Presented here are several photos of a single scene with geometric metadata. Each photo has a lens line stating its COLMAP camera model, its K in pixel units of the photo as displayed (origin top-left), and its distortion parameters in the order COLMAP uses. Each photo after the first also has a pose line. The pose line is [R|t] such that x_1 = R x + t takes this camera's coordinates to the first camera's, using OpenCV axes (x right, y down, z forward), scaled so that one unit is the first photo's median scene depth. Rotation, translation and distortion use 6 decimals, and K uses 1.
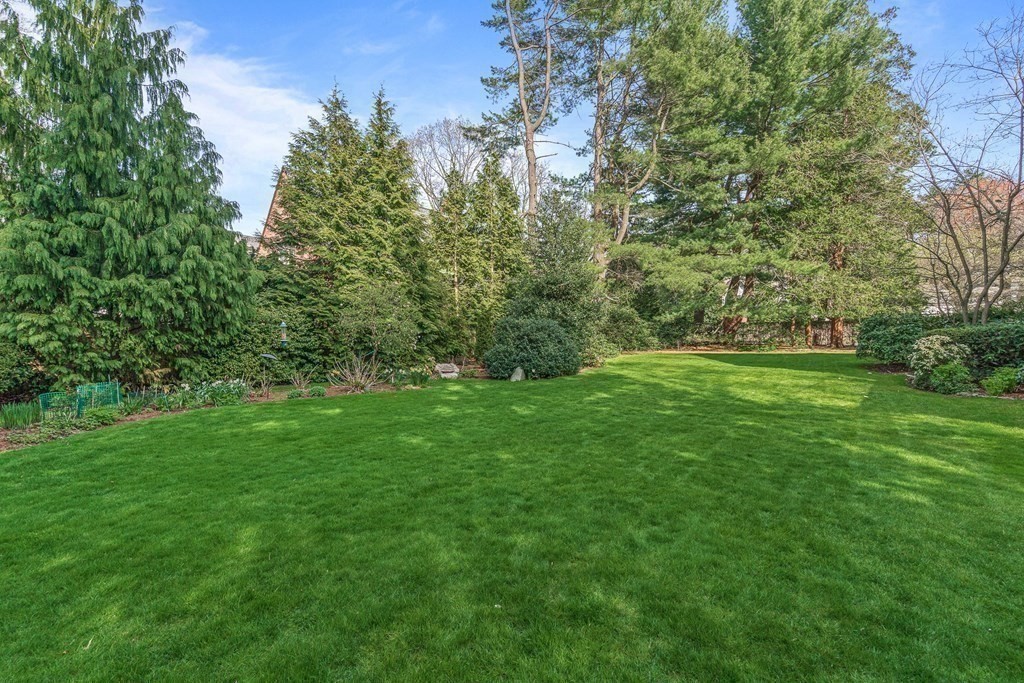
lens RADIAL K [[469.9, 0, 512.0], [0, 469.9, 341.5], [0, 0, 1]] dist [0.000269, -0.000082]
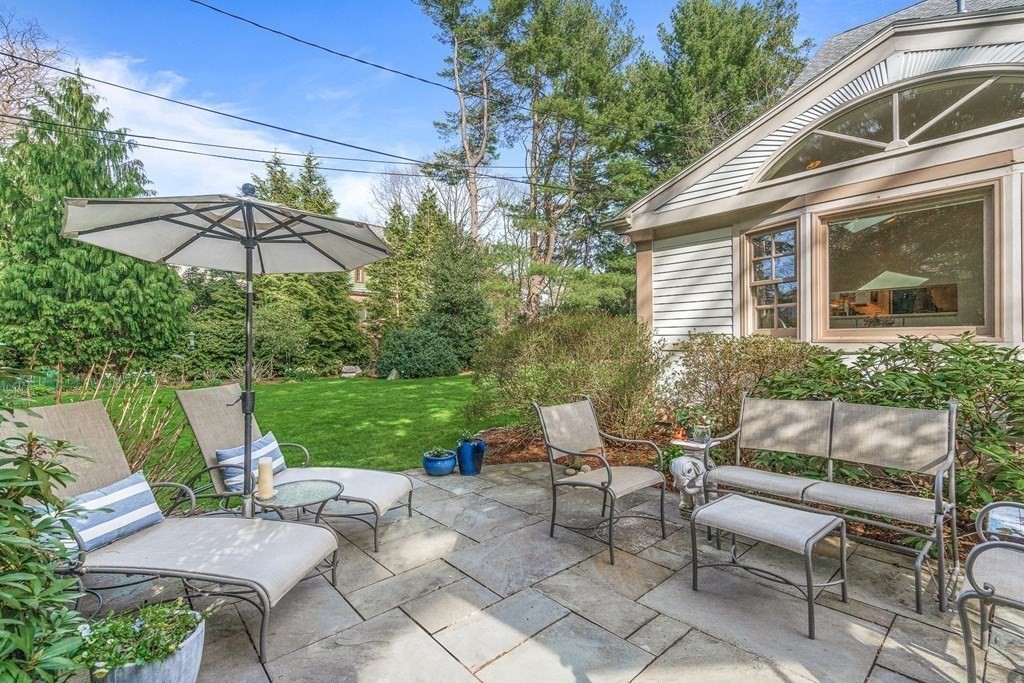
lens RADIAL K [[469.9, 0, 512.0], [0, 469.9, 341.5], [0, 0, 1]] dist [0.000269, -0.000082]
pose [[0.992628, 0.007397, -0.120971, 0.651210], [-0.010024, 0.999727, -0.021125, 0.006951], [0.120782, 0.022182, 0.992431, -0.277535]]
